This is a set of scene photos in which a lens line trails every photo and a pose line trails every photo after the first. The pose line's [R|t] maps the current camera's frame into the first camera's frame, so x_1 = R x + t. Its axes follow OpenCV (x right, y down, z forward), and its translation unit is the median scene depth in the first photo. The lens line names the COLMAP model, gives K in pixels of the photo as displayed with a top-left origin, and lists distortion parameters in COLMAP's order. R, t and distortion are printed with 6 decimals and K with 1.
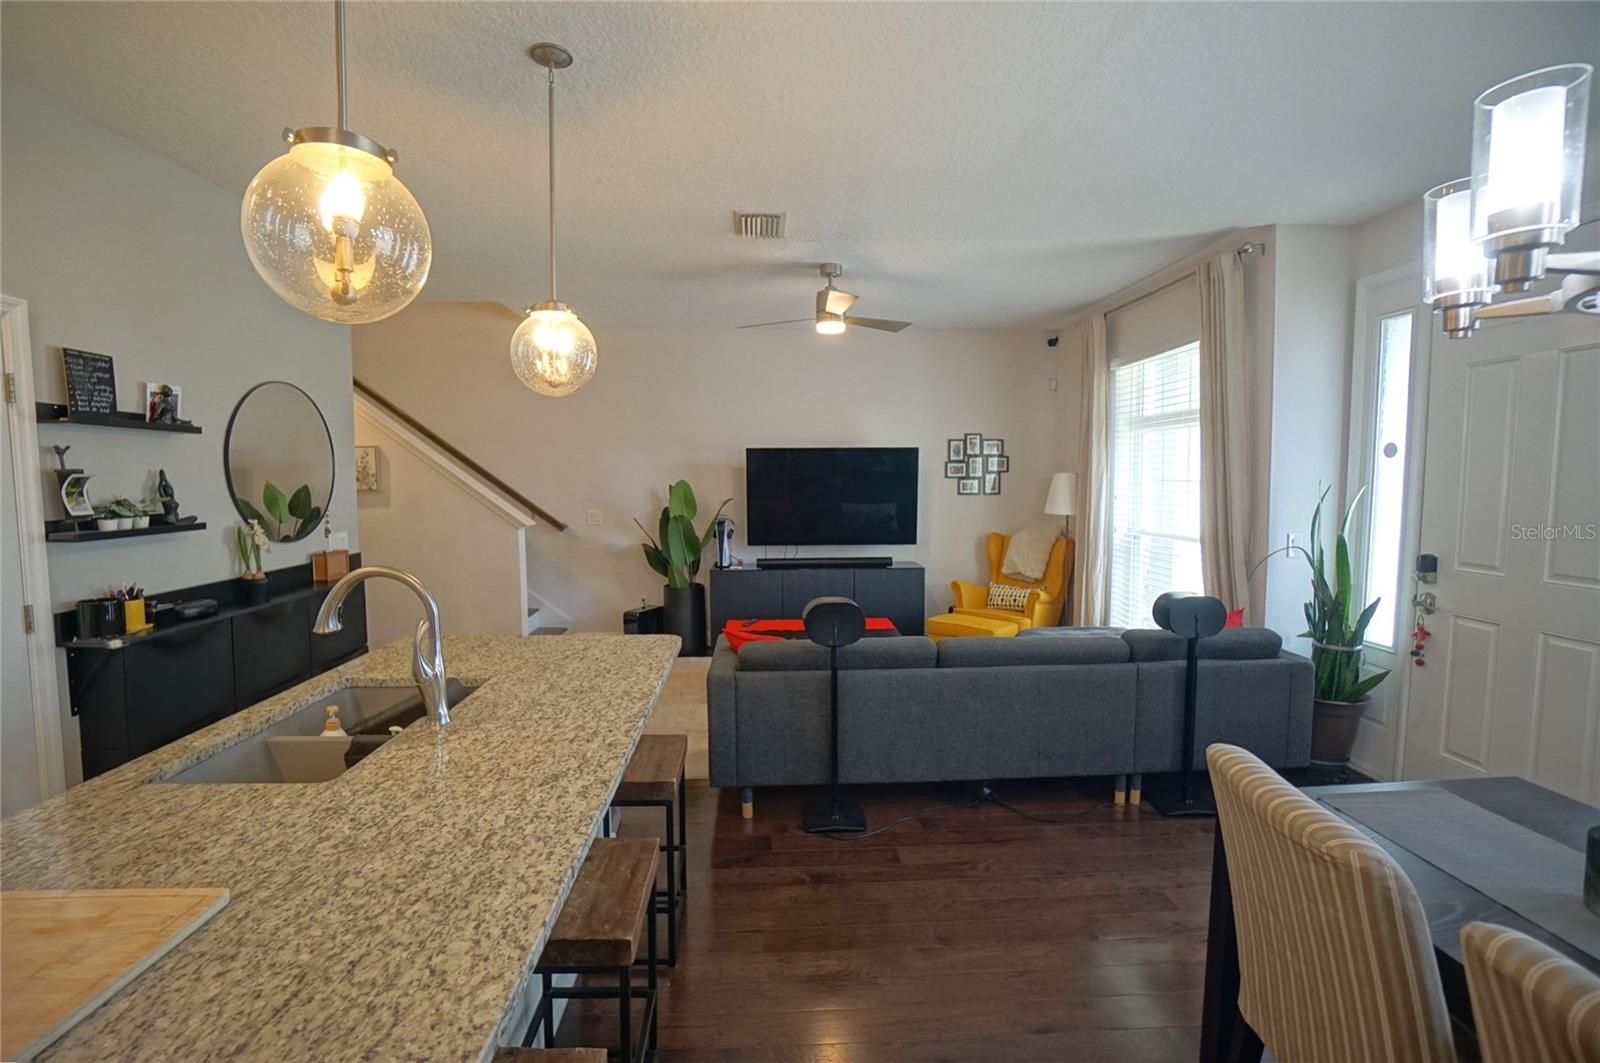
lens RADIAL K [[702.8, 0, 794.6], [0, 702.8, 528.2], [0, 0, 1]] dist [-0.064233, 0.024020]
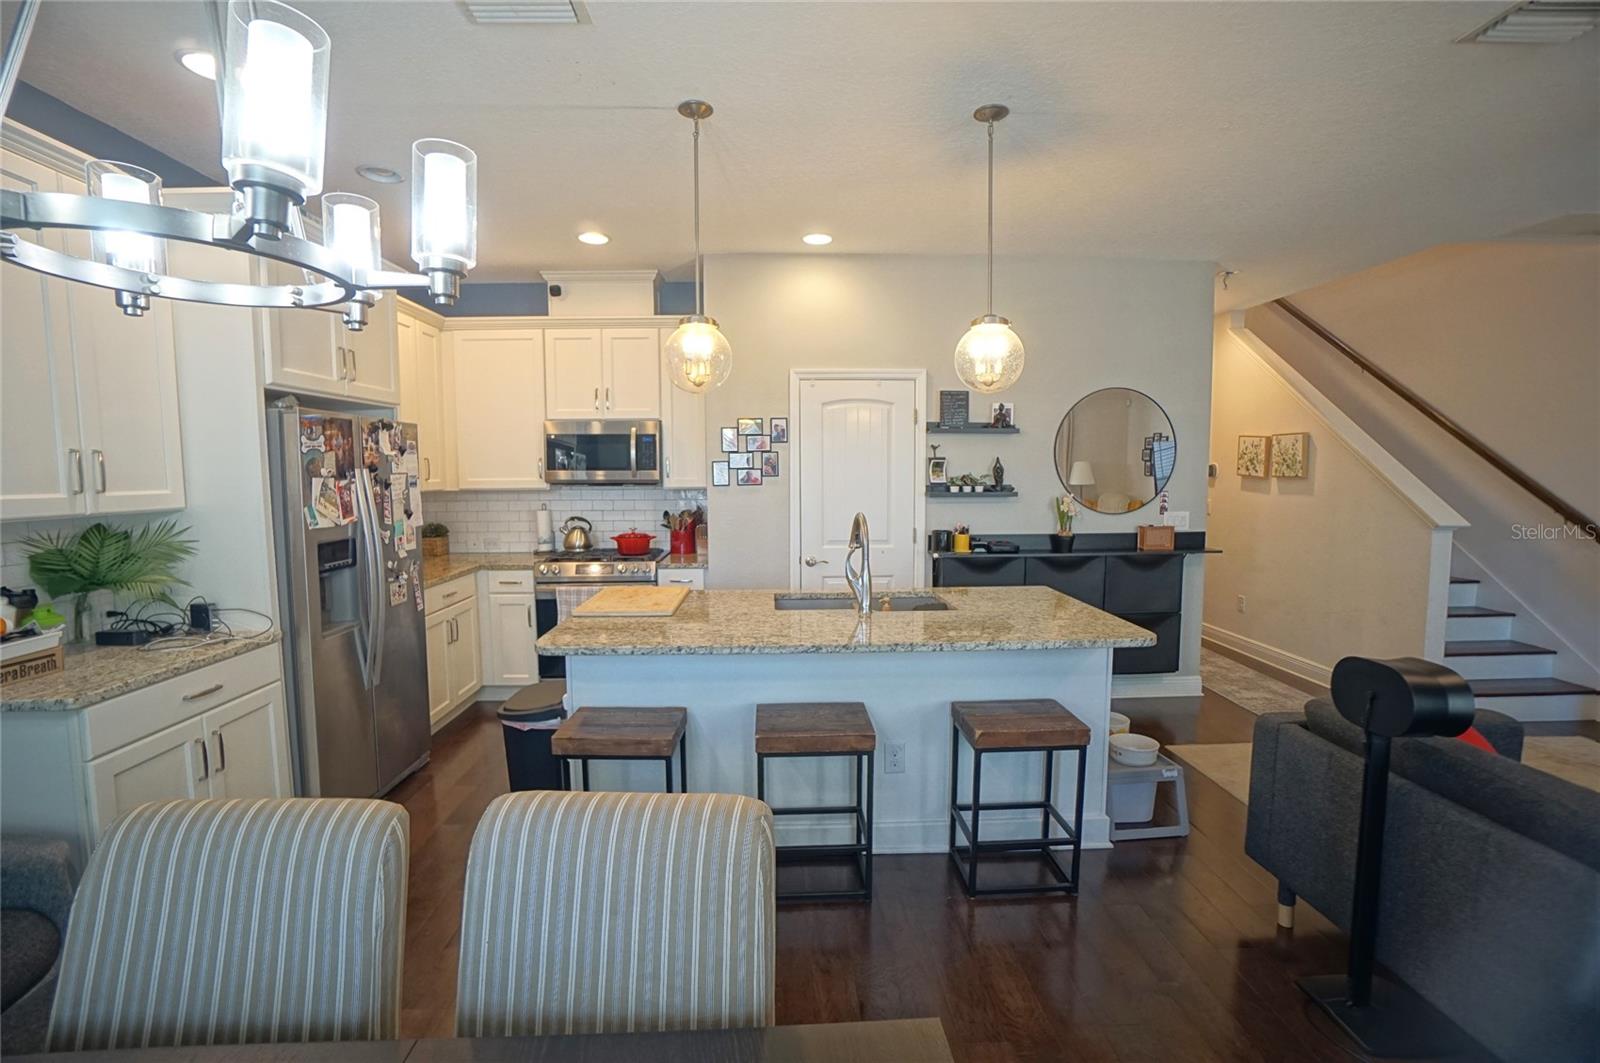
lens RADIAL K [[702.8, 0, 794.6], [0, 702.8, 528.2], [0, 0, 1]] dist [-0.064233, 0.024020]
pose [[-0.014255, 0.086559, -0.996145, 0.710667], [-0.072338, 0.993546, 0.087368, -0.029571], [0.997278, 0.073304, -0.007901, 0.544663]]
